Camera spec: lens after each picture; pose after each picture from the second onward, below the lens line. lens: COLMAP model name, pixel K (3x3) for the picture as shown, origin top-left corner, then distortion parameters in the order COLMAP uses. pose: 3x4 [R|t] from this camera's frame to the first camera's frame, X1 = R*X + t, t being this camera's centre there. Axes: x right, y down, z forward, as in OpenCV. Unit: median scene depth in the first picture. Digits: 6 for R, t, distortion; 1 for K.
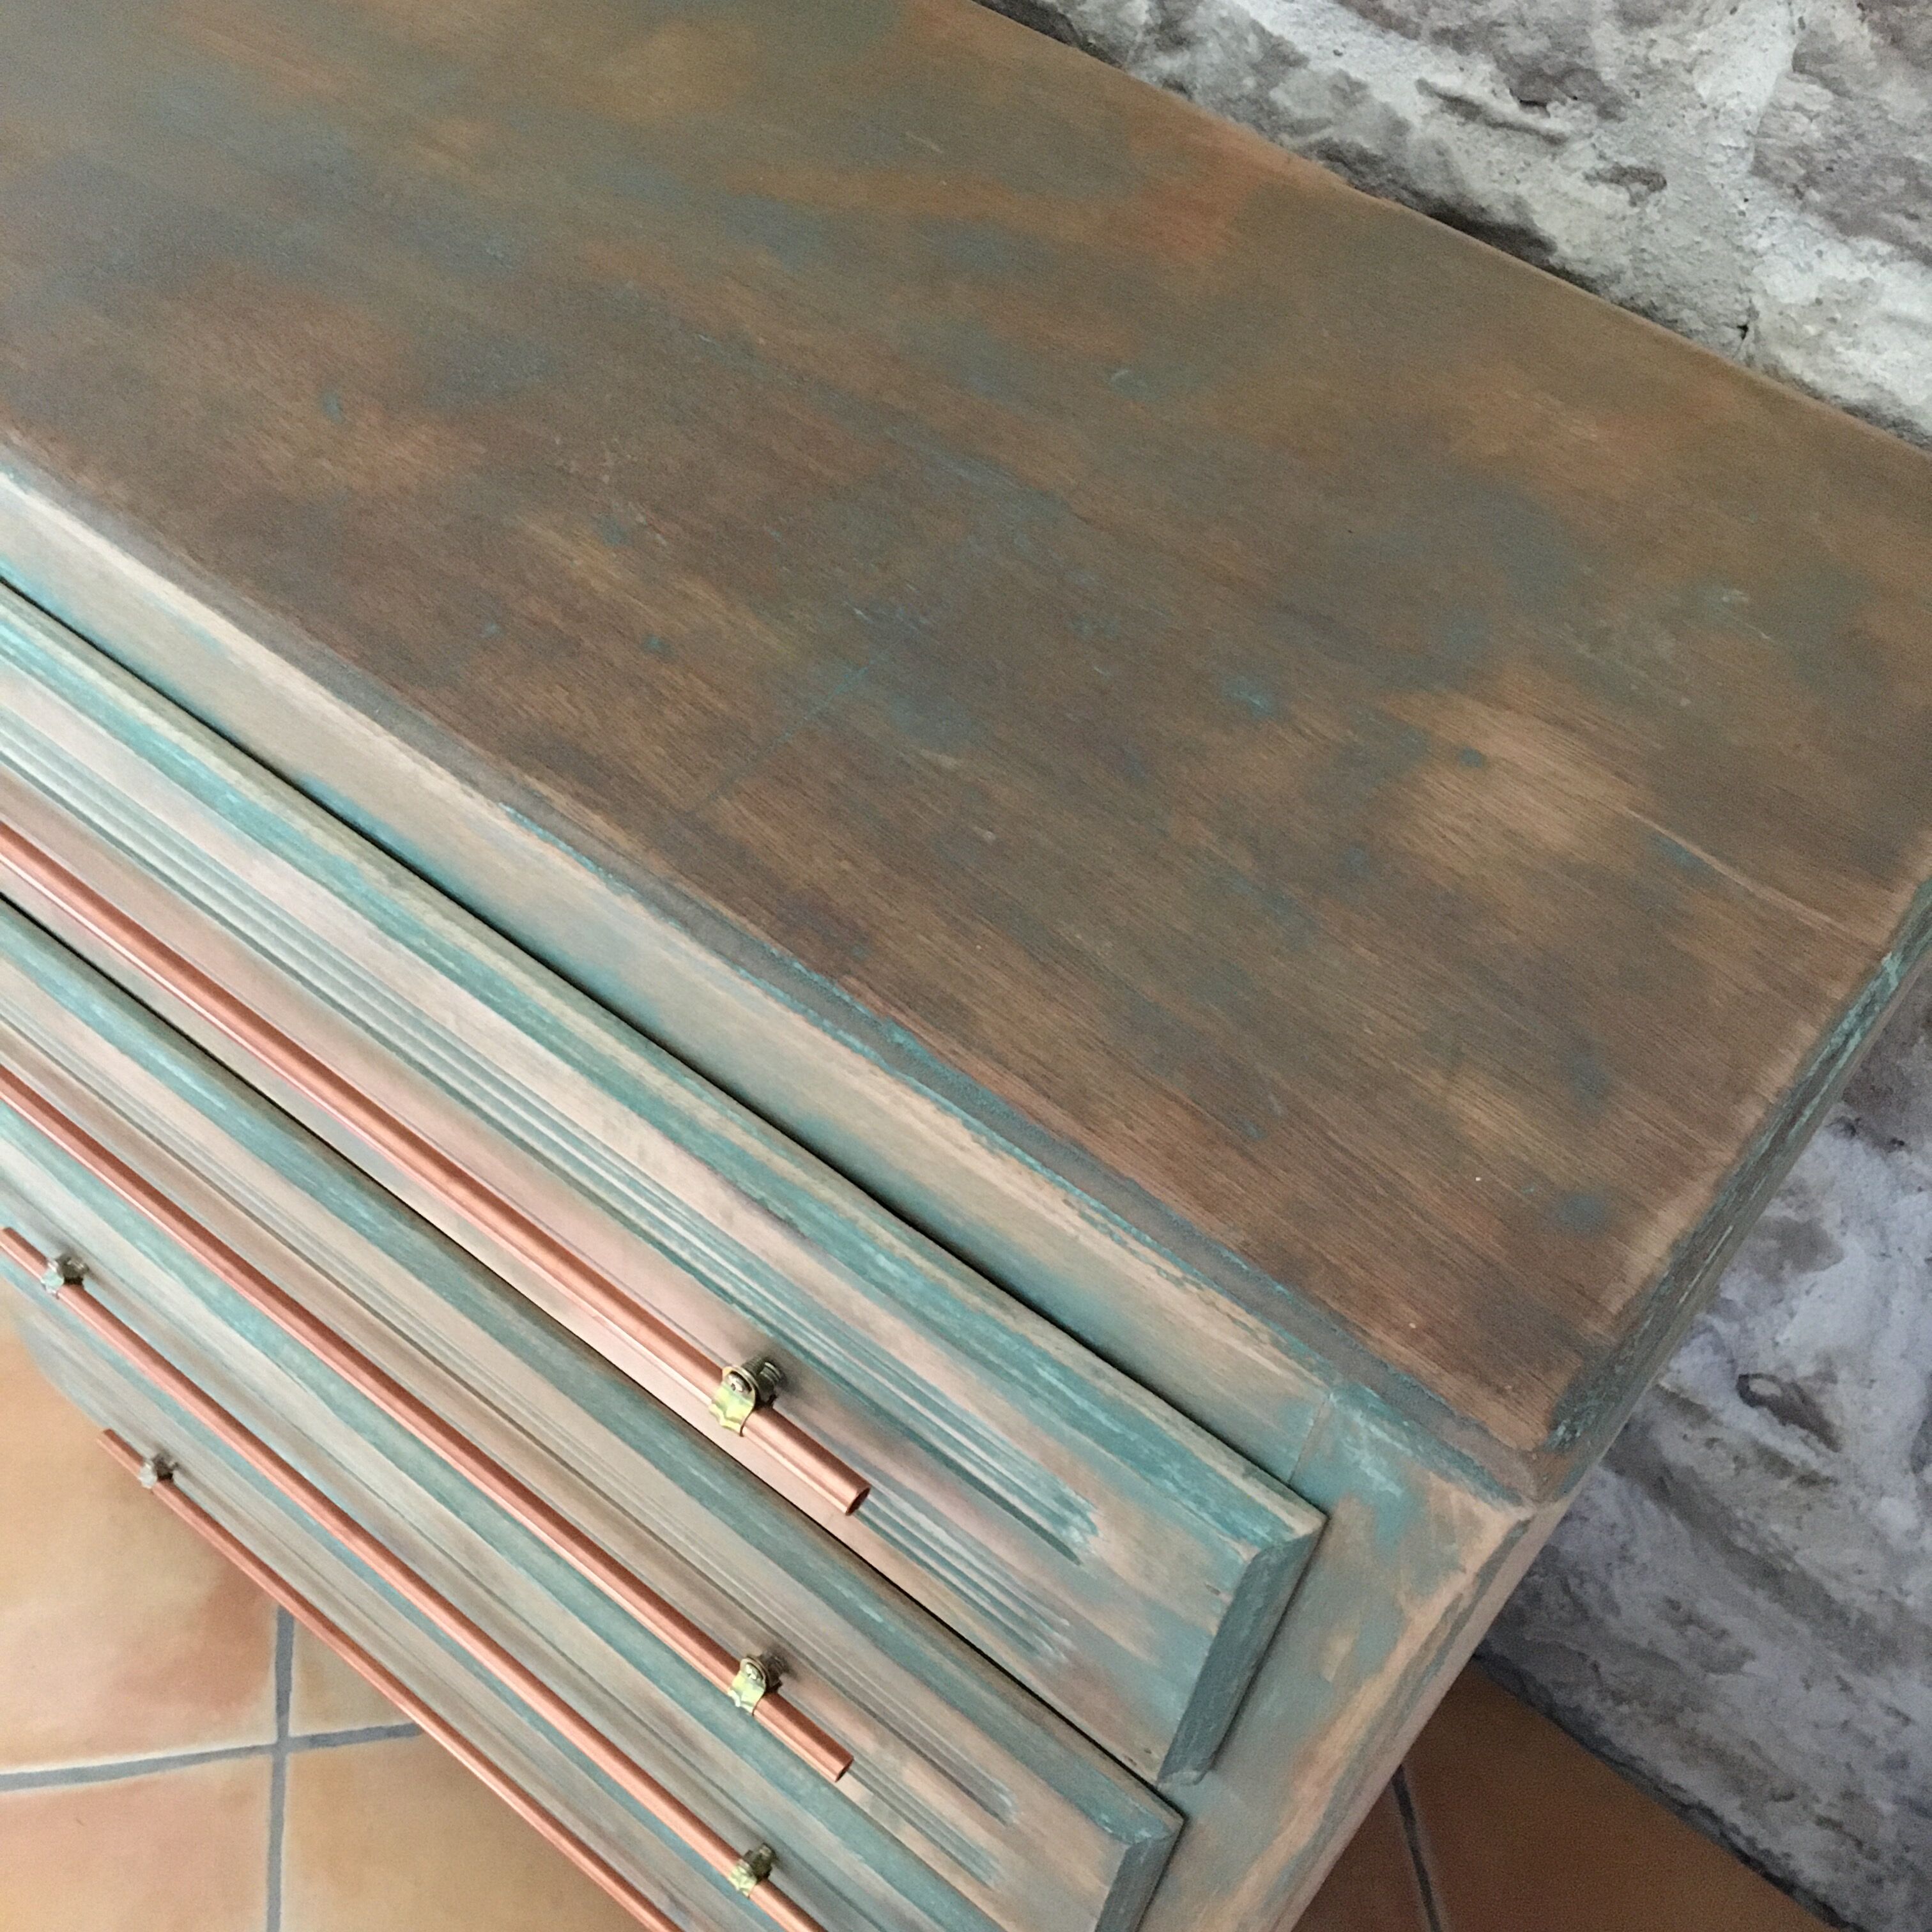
lens RADIAL K [[2199.1, 0, 982.8], [0, 2199.1, 966.3], [0, 0, 1]] dist [0.058917, 0.000000]
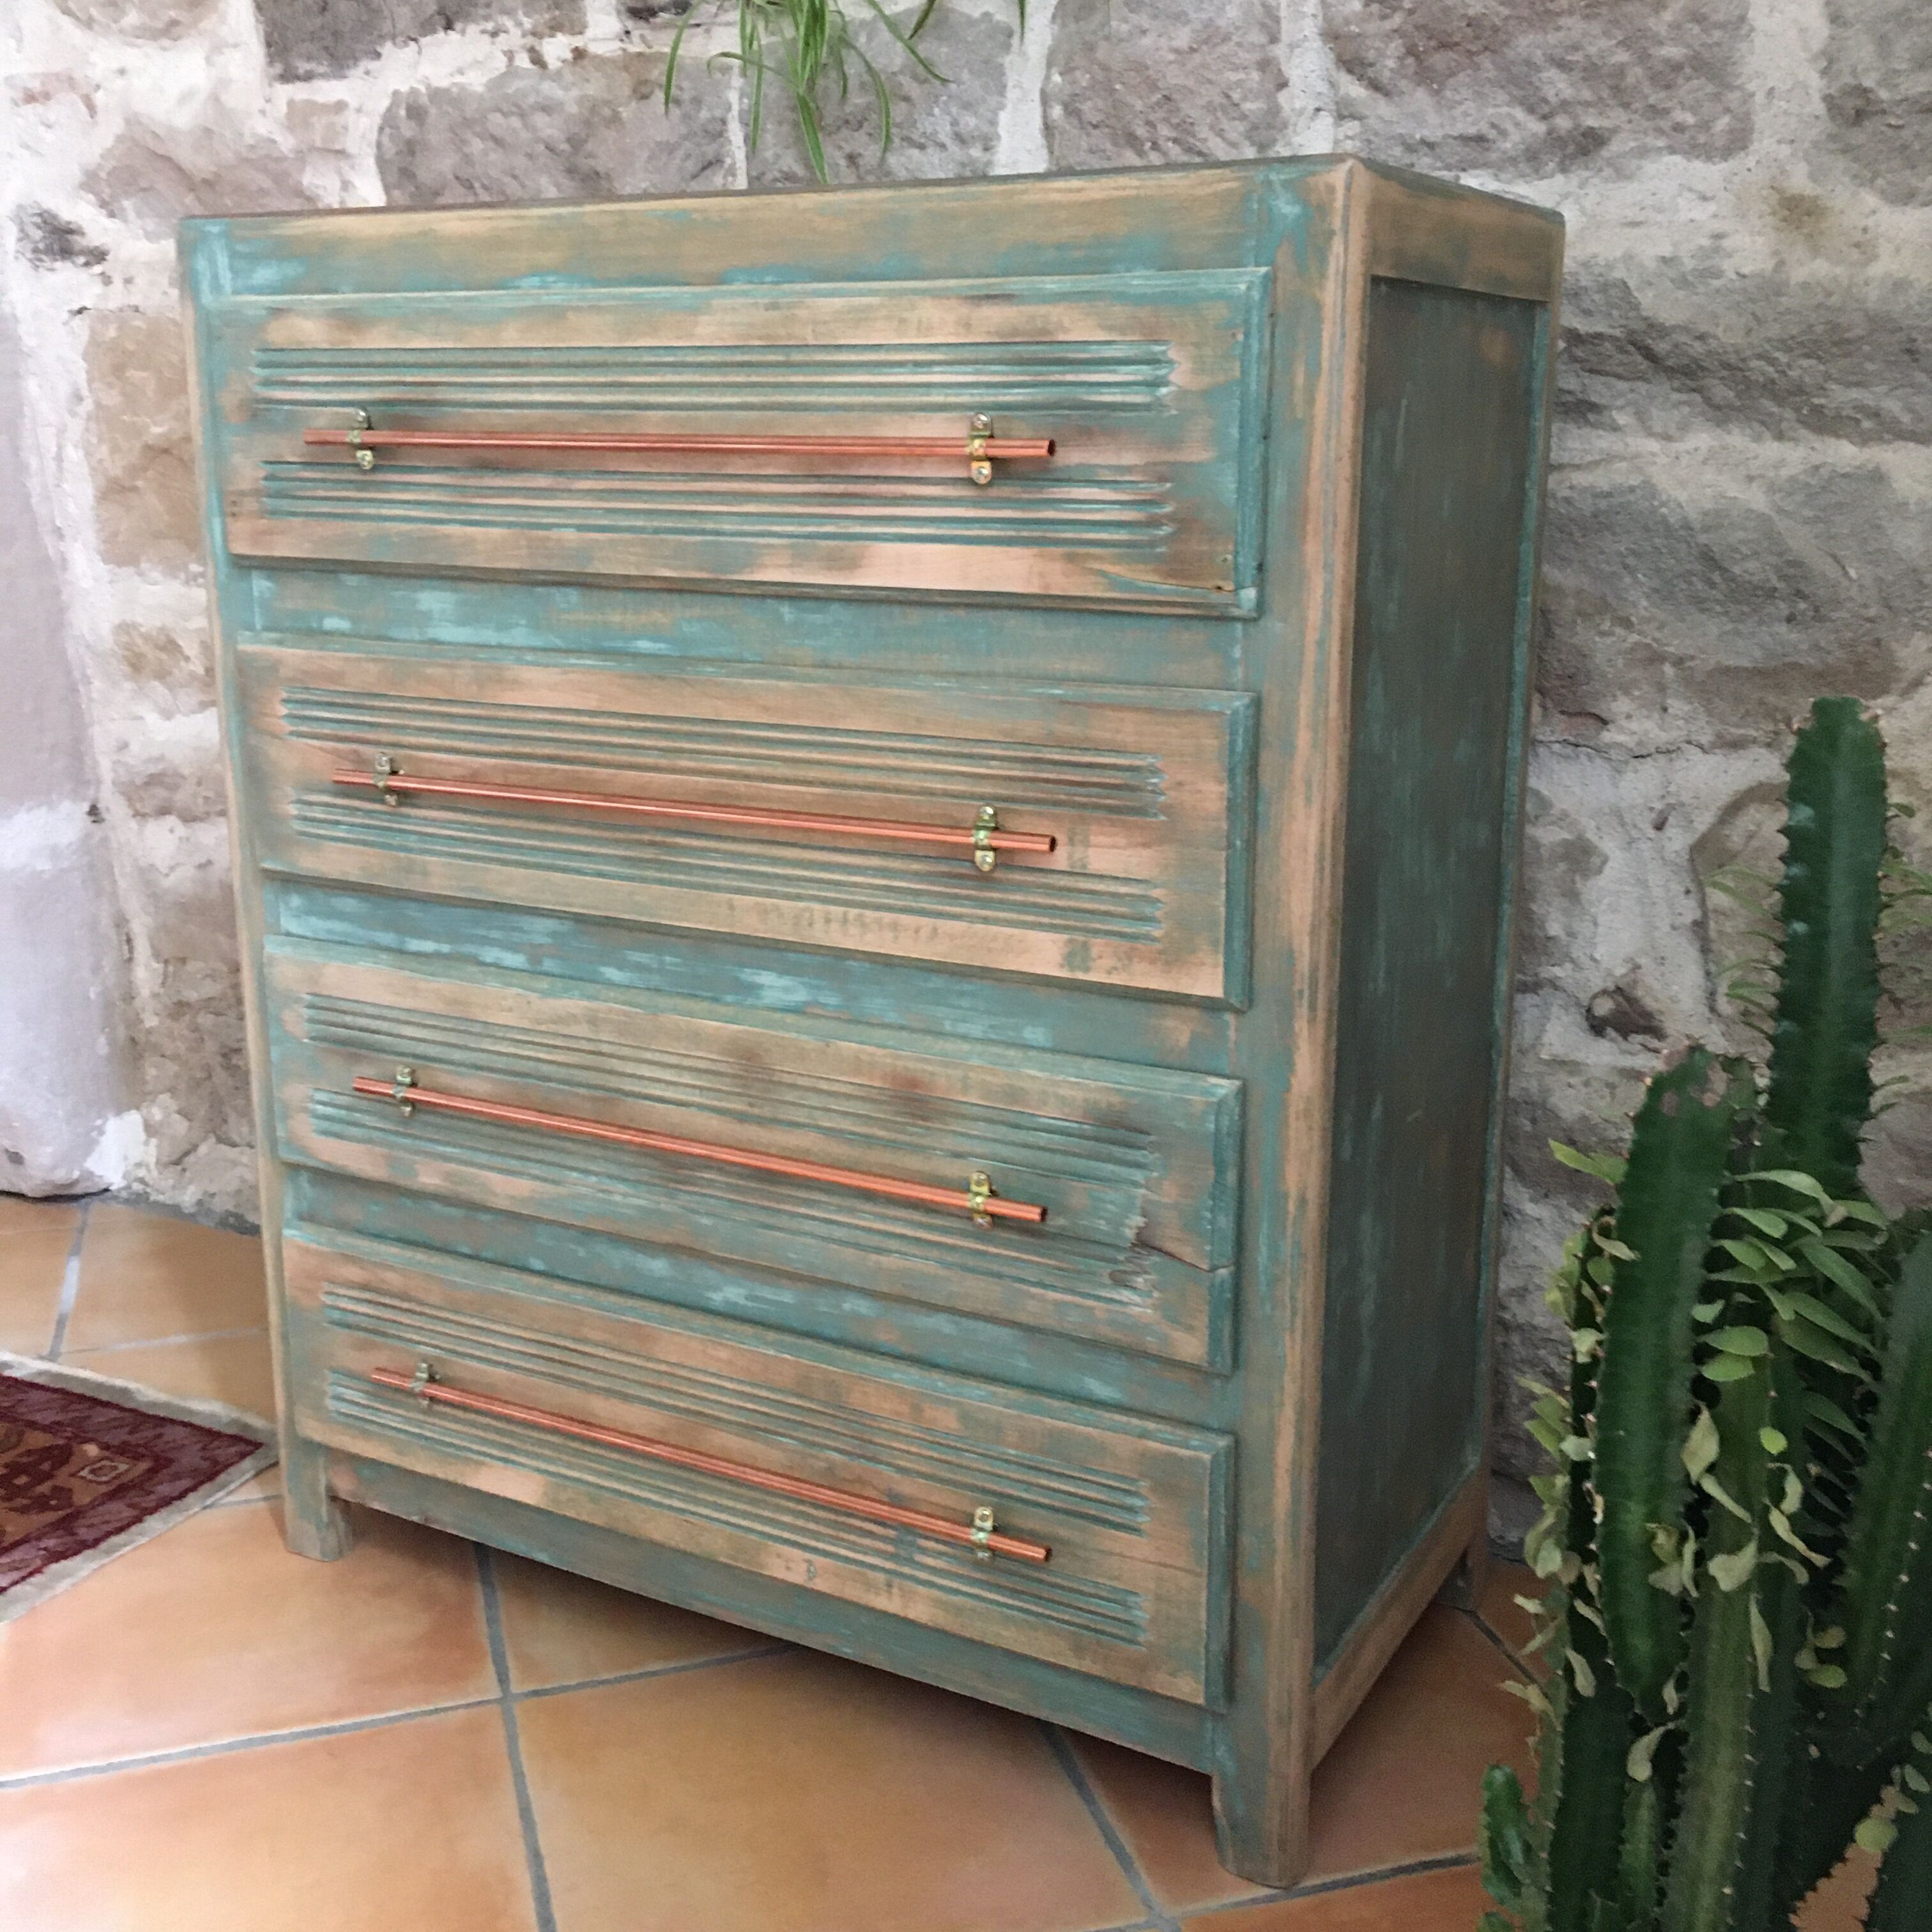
lens RADIAL K [[2199.1, 0, 979.5], [0, 2199.1, 966.0], [0, 0, 1]] dist [0.058917, 0.000000]
pose [[0.985824, -0.107621, 0.128718, -0.322457], [0.163732, 0.784606, -0.597984, 1.339997], [-0.036637, 0.610583, 0.791105, -0.200639]]
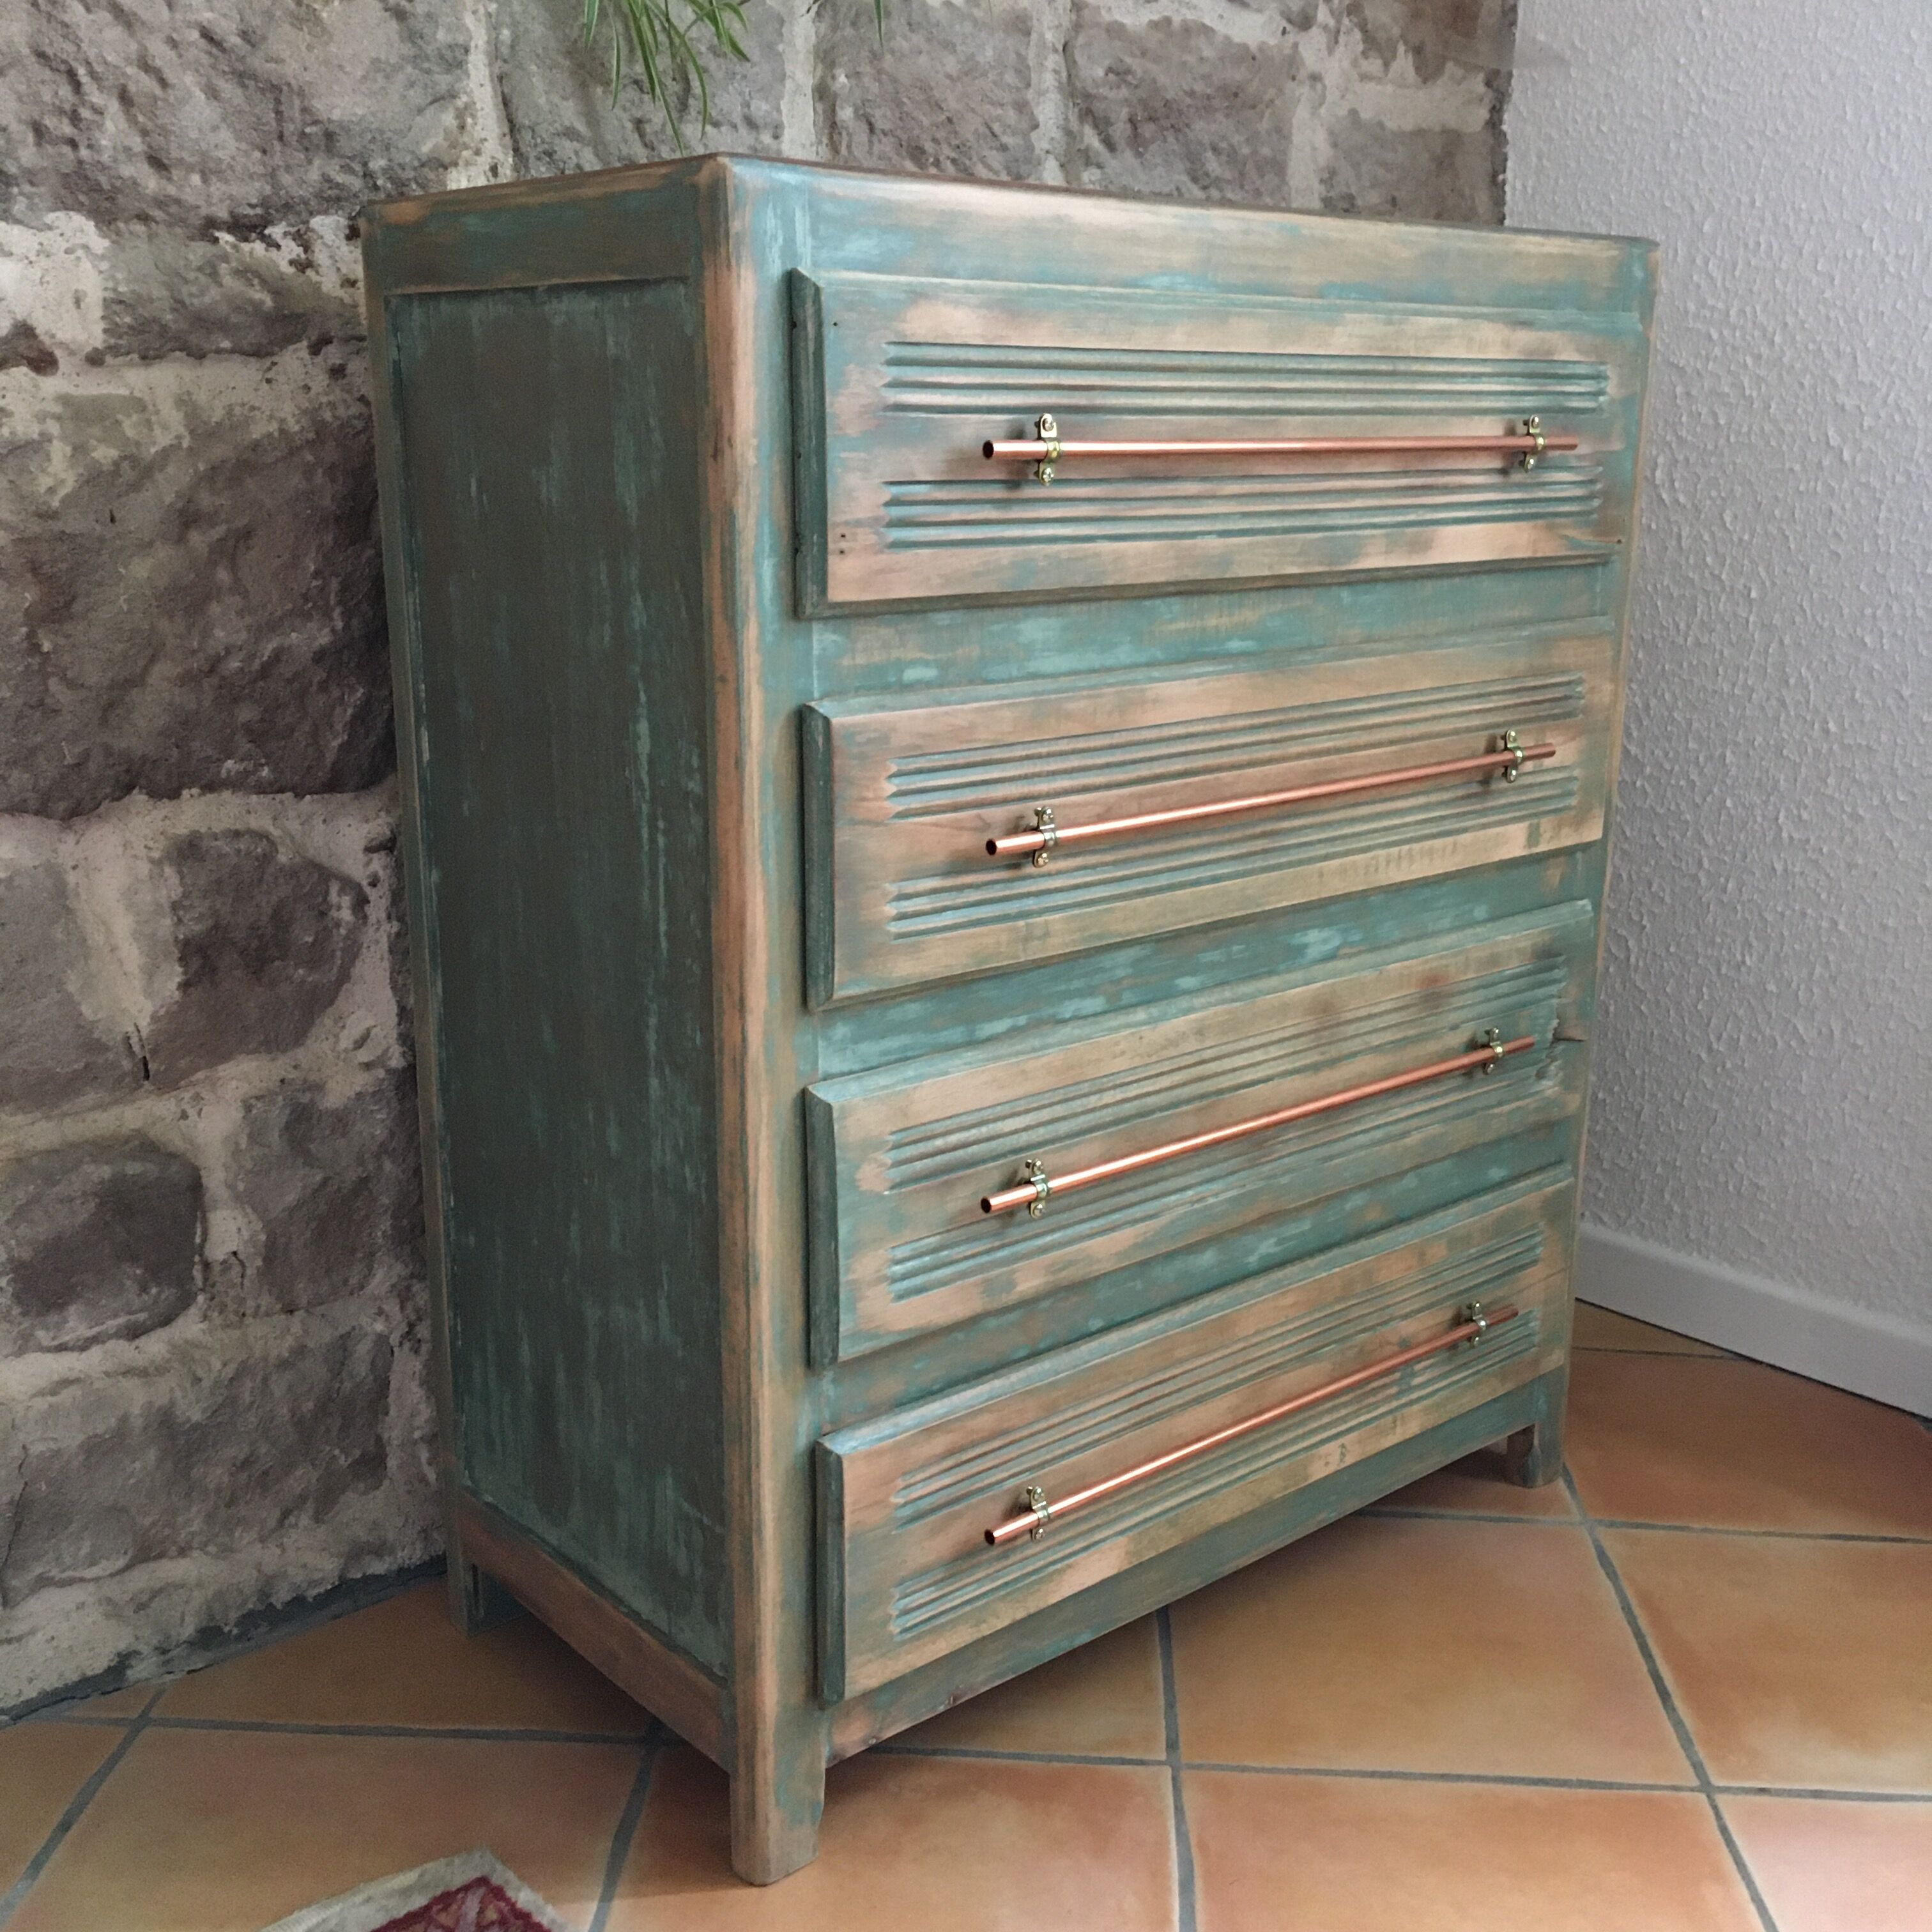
lens RADIAL K [[2199.1, 0, 986.2], [0, 2199.1, 961.1], [0, 0, 1]] dist [0.058917, 0.000000]
pose [[0.190993, -0.310940, 0.931041, -2.101217], [0.775063, 0.629795, 0.051336, -0.029166], [-0.602328, 0.711811, 0.361285, 0.692720]]
